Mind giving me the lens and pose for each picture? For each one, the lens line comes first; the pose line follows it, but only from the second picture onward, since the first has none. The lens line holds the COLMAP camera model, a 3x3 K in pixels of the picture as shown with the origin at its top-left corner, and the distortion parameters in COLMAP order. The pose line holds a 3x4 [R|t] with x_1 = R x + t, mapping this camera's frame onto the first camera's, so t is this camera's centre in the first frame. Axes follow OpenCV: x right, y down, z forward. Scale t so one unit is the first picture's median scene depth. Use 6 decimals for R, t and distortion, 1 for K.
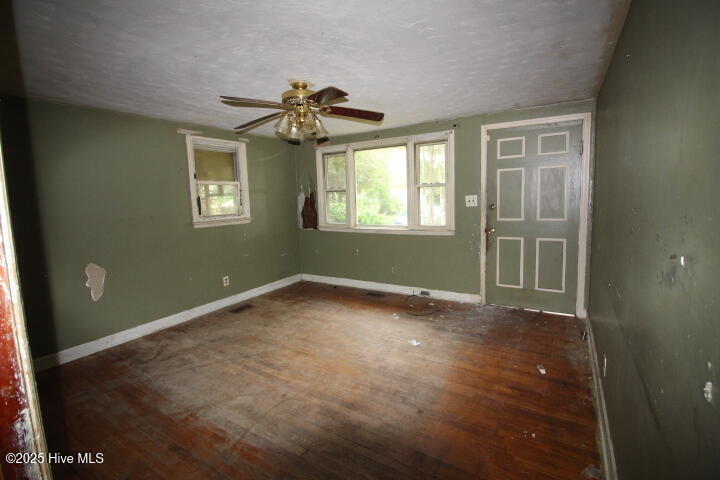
lens RADIAL K [[333.1, 0, 360.2], [0, 333.1, 230.0], [0, 0, 1]] dist [0.000305, 0.000019]
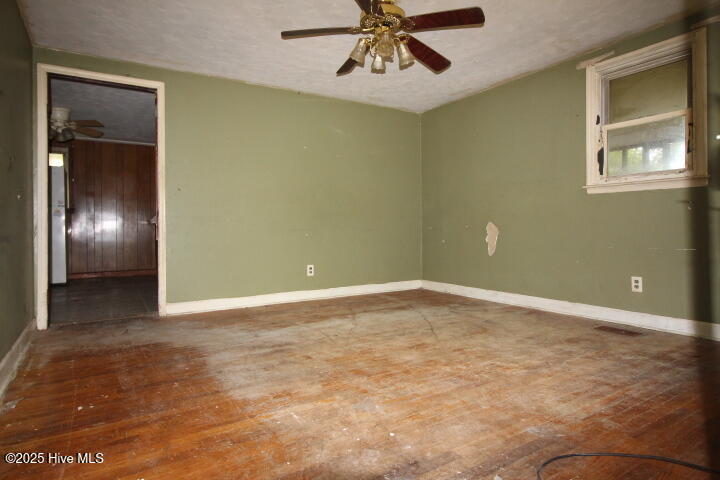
lens RADIAL K [[419.8, 0, 360.2], [0, 419.8, 230.7], [0, 0, 1]] dist [-0.004458, -0.001231]
pose [[-0.445104, 0.037611, -0.894689, 0.554528], [-0.072879, 0.994282, 0.078055, 0.040754], [0.892508, 0.099947, -0.439817, 1.004221]]
